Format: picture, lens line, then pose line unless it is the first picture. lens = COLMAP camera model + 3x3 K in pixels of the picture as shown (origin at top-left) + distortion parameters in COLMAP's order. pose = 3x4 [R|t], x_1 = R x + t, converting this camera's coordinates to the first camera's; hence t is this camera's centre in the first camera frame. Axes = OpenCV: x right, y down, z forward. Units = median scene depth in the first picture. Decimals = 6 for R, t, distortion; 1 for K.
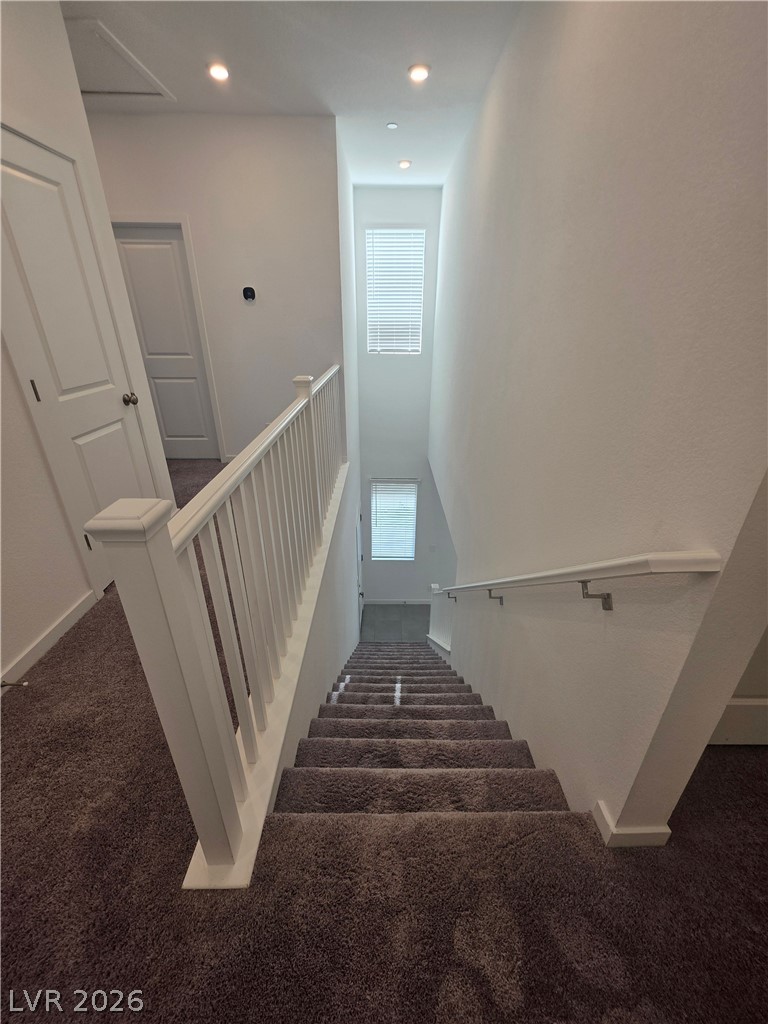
lens RADIAL K [[410.6, 0, 386.4], [0, 410.6, 505.9], [0, 0, 1]] dist [0.002667, 0.000069]
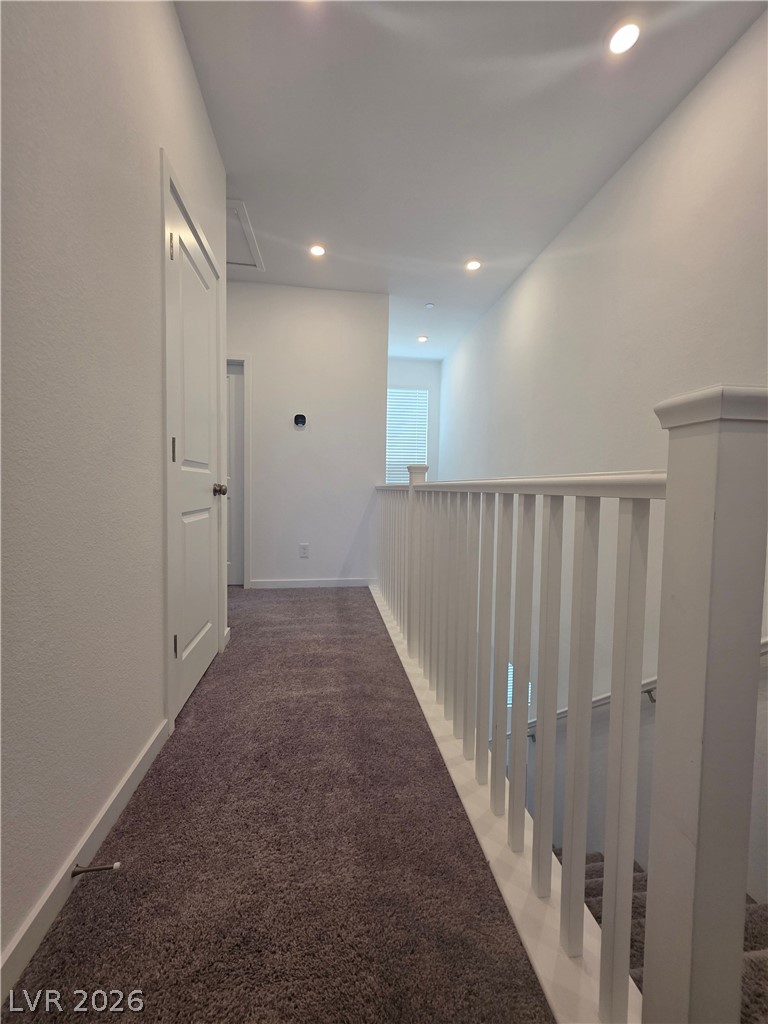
lens RADIAL K [[410.6, 0, 386.4], [0, 410.6, 505.9], [0, 0, 1]] dist [0.002667, 0.000069]
pose [[0.989482, -0.000971, 0.144650, -0.390202], [0.056000, 0.924575, -0.376861, 0.134245], [-0.133374, 0.380998, 0.914905, 0.140617]]
